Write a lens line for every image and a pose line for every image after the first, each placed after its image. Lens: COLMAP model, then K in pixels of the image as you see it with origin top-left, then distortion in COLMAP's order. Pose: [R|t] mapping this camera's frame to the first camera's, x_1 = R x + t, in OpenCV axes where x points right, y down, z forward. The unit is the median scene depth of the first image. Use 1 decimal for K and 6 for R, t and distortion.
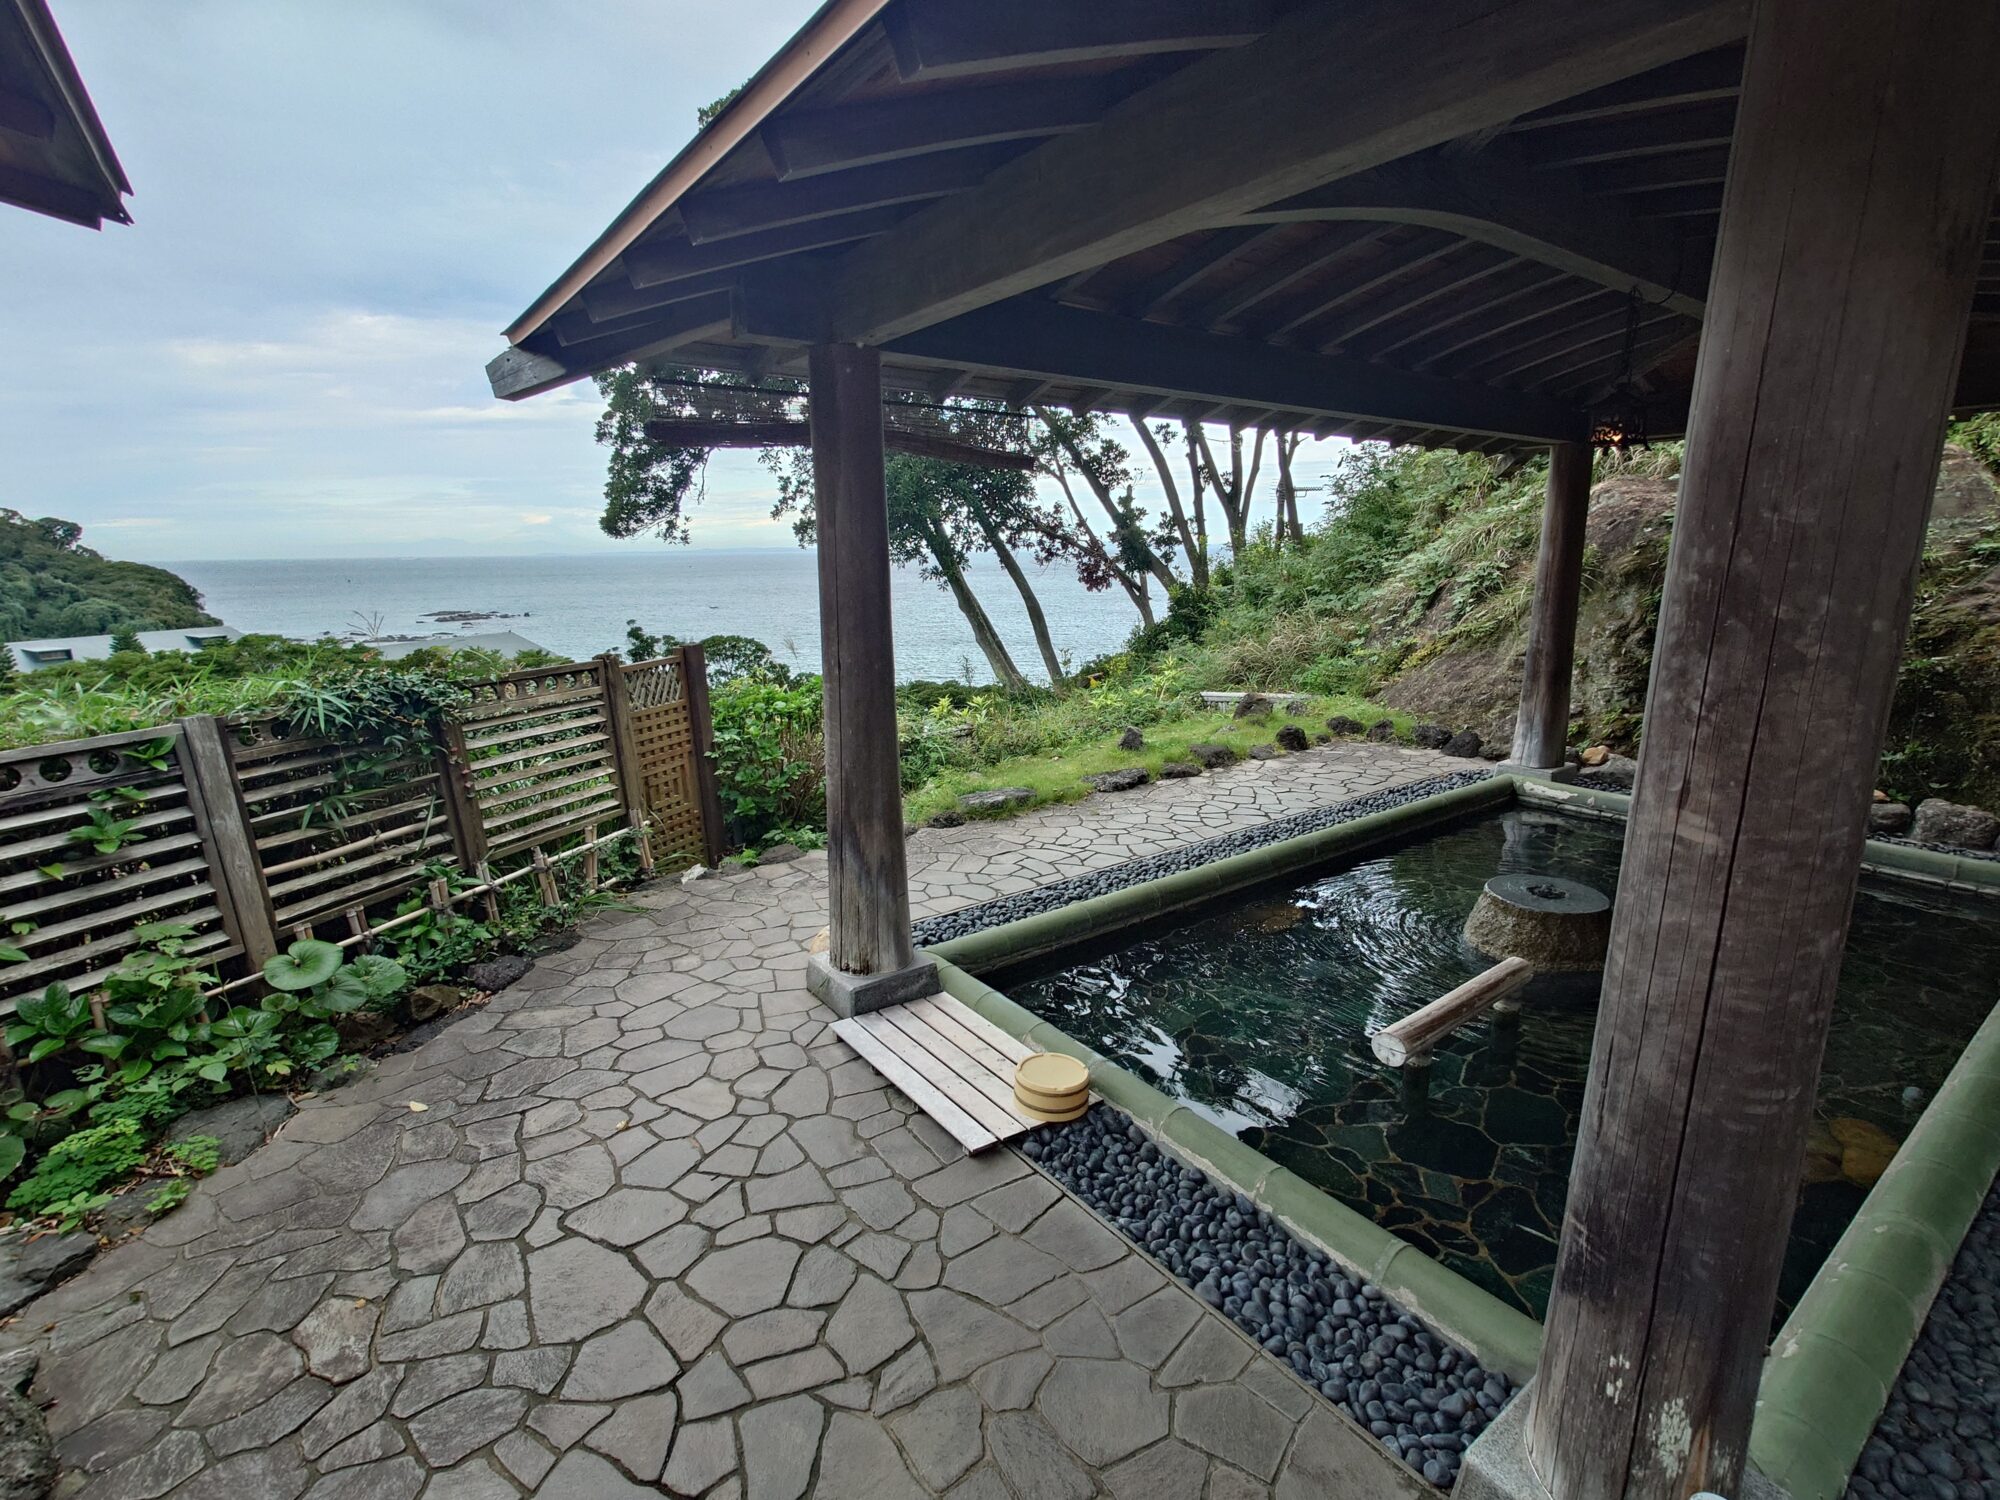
lens RADIAL K [[941.8, 0, 1001.1], [0, 941.8, 749.0], [0, 0, 1]] dist [-0.003707, 0.000342]
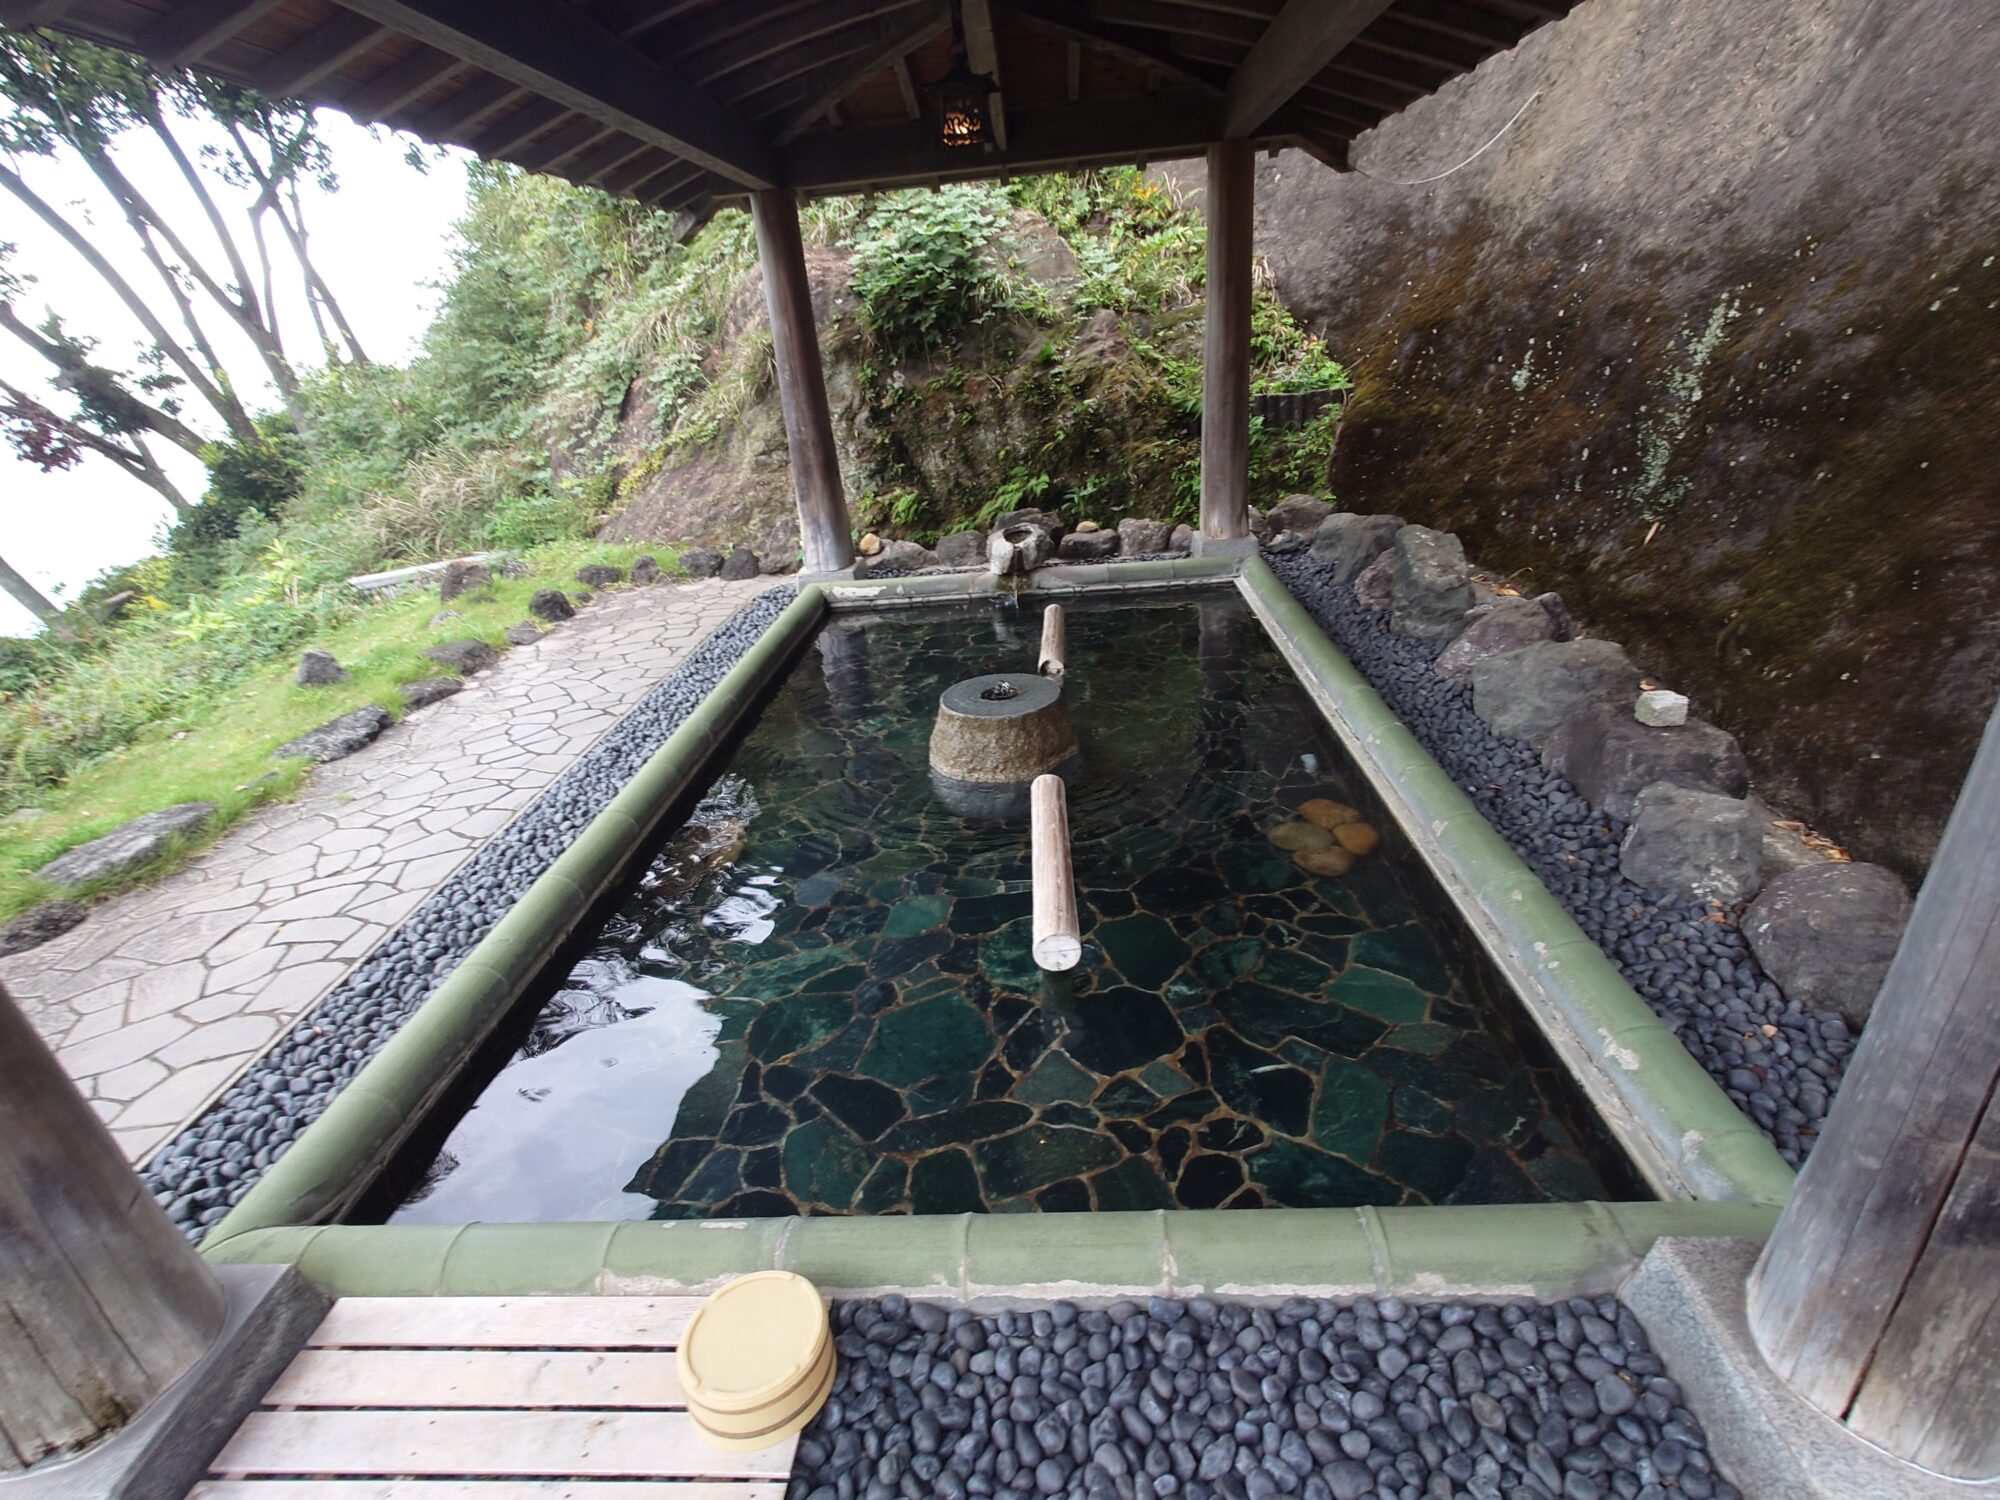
lens RADIAL K [[941.8, 0, 1000.3], [0, 941.8, 756.9], [0, 0, 1]] dist [-0.003707, 0.000342]
pose [[0.627720, -0.359706, 0.690347, -0.034949], [0.233726, 0.933008, 0.273621, -0.019789], [-0.742522, -0.010405, 0.669741, 0.196199]]
